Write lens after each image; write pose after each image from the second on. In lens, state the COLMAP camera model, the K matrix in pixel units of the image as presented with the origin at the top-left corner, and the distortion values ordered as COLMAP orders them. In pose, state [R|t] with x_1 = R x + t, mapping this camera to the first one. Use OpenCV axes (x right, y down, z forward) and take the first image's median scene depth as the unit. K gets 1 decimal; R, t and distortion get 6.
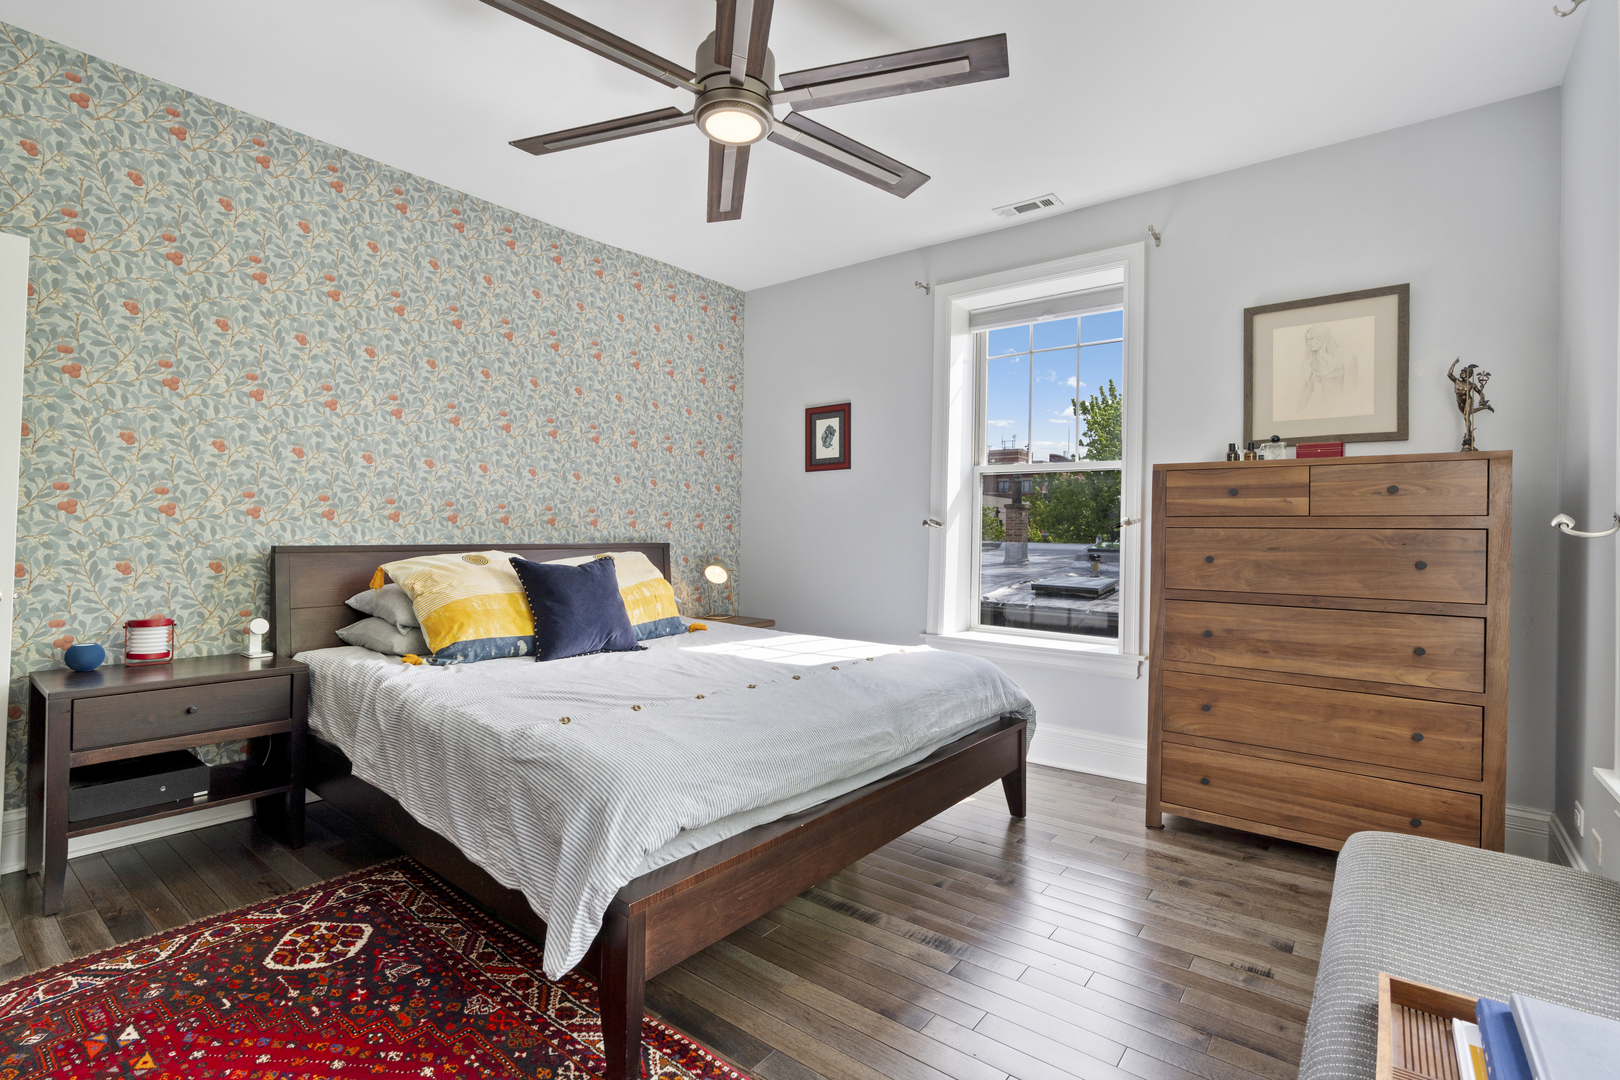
lens RADIAL K [[741.7, 0, 787.3], [0, 741.7, 526.6], [0, 0, 1]] dist [-0.011988, 0.000743]
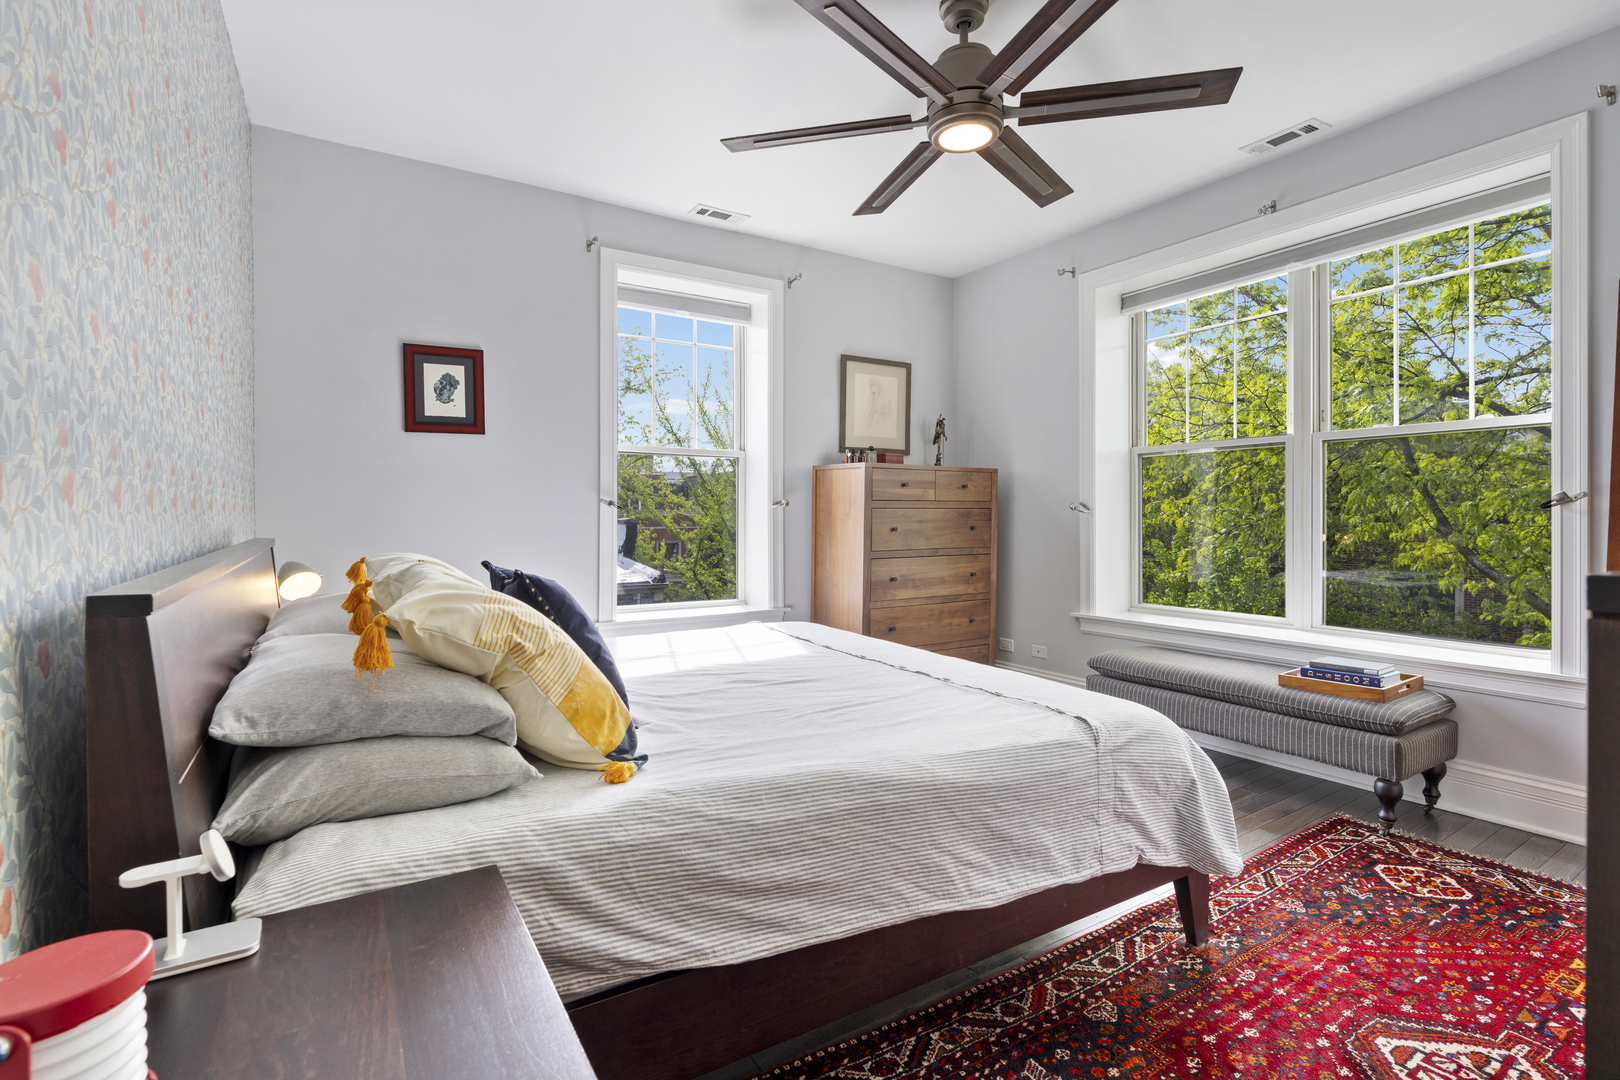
lens RADIAL K [[762.8, 0, 806.9], [0, 762.8, 522.2], [0, 0, 1]] dist [0.000075, 0.001428]
pose [[0.329344, -0.026521, 0.943837, -0.622505], [-0.003248, 0.999568, 0.029220, -0.010022], [-0.944204, -0.012689, 0.329116, 0.439994]]
